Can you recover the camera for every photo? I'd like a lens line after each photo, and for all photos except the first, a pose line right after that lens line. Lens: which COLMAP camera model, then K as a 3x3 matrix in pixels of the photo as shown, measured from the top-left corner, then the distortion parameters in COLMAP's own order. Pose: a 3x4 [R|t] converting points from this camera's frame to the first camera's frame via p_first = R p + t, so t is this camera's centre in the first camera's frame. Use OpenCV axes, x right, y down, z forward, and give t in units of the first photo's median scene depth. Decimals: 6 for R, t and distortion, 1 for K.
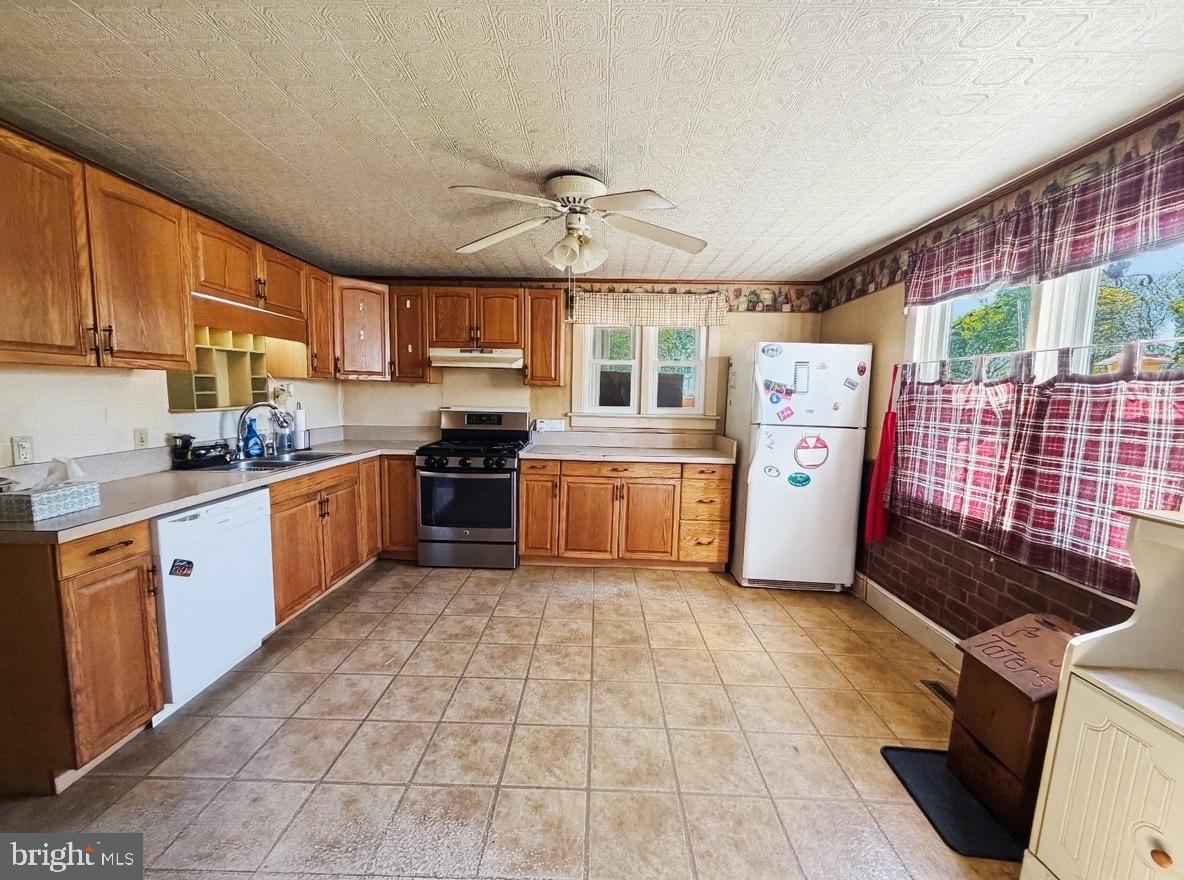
lens RADIAL K [[475.9, 0, 591.3], [0, 475.9, 444.0], [0, 0, 1]] dist [0.000722, -0.000468]
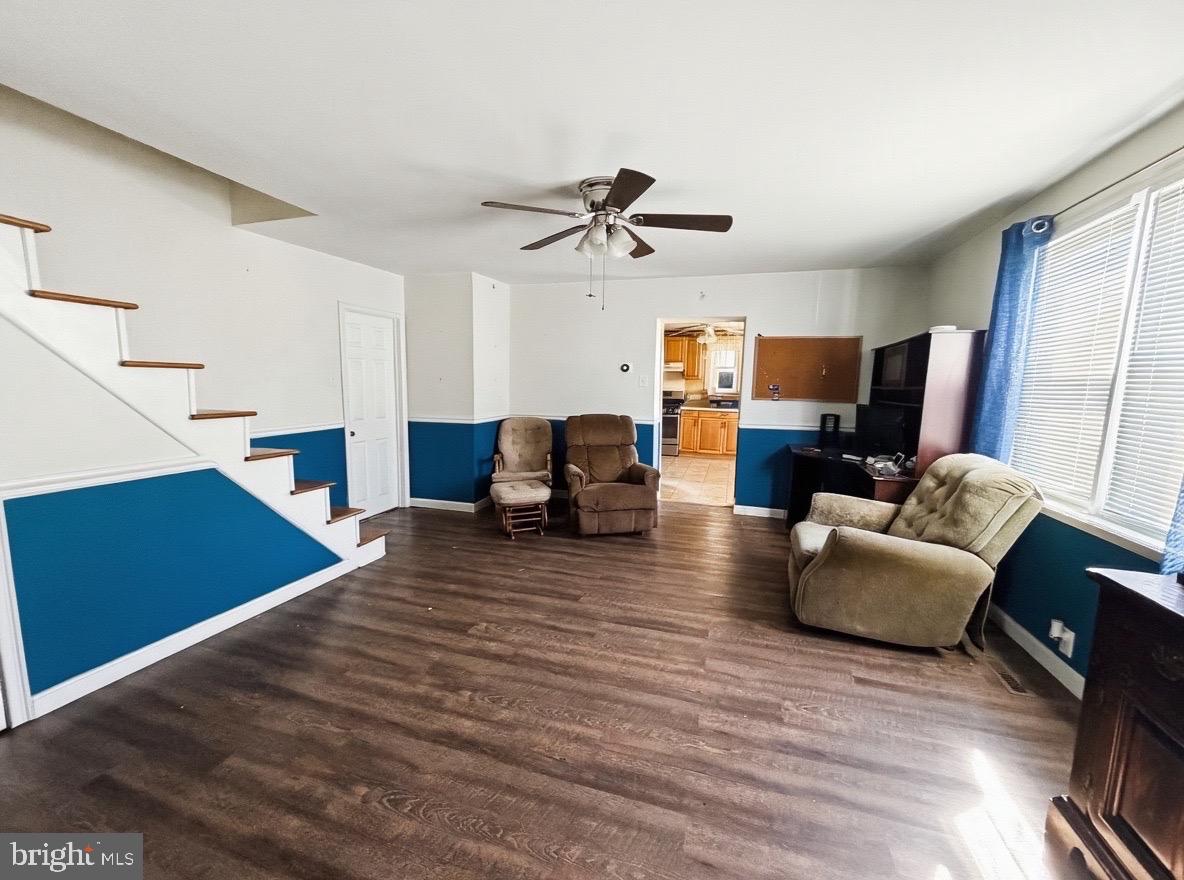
lens RADIAL K [[475.9, 0, 592.8], [0, 475.9, 443.7], [0, 0, 1]] dist [0.000722, -0.000468]
pose [[0.962390, 0.035062, -0.269400, 0.075229], [-0.030811, 0.999325, 0.019993, 0.172290], [0.269919, -0.010941, 0.962821, -1.455354]]
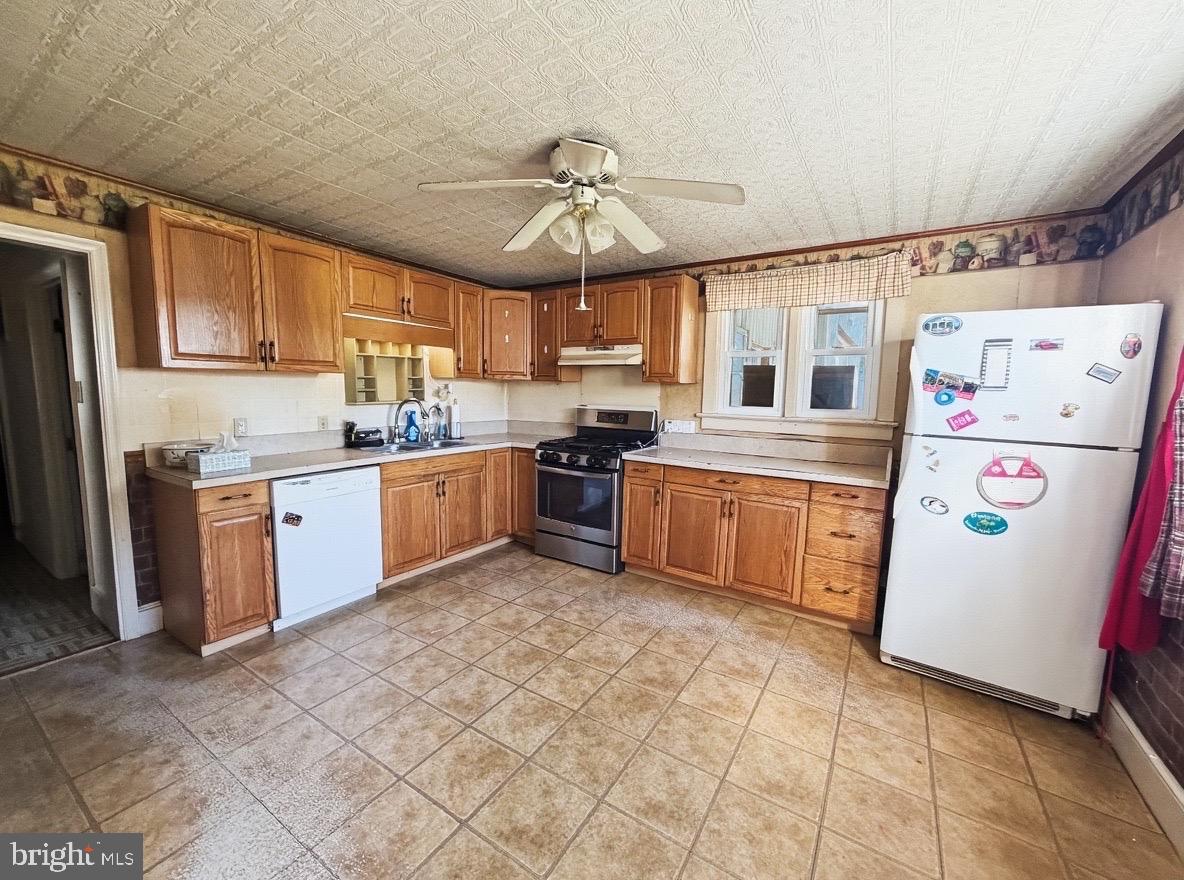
lens RADIAL K [[475.9, 0, 592.1], [0, 475.9, 444.0], [0, 0, 1]] dist [0.000722, -0.000468]
pose [[0.849584, 0.056148, -0.524456, 0.302152], [-0.057578, 0.998248, 0.013599, -0.010063], [0.524301, 0.018644, 0.851329, 0.162945]]
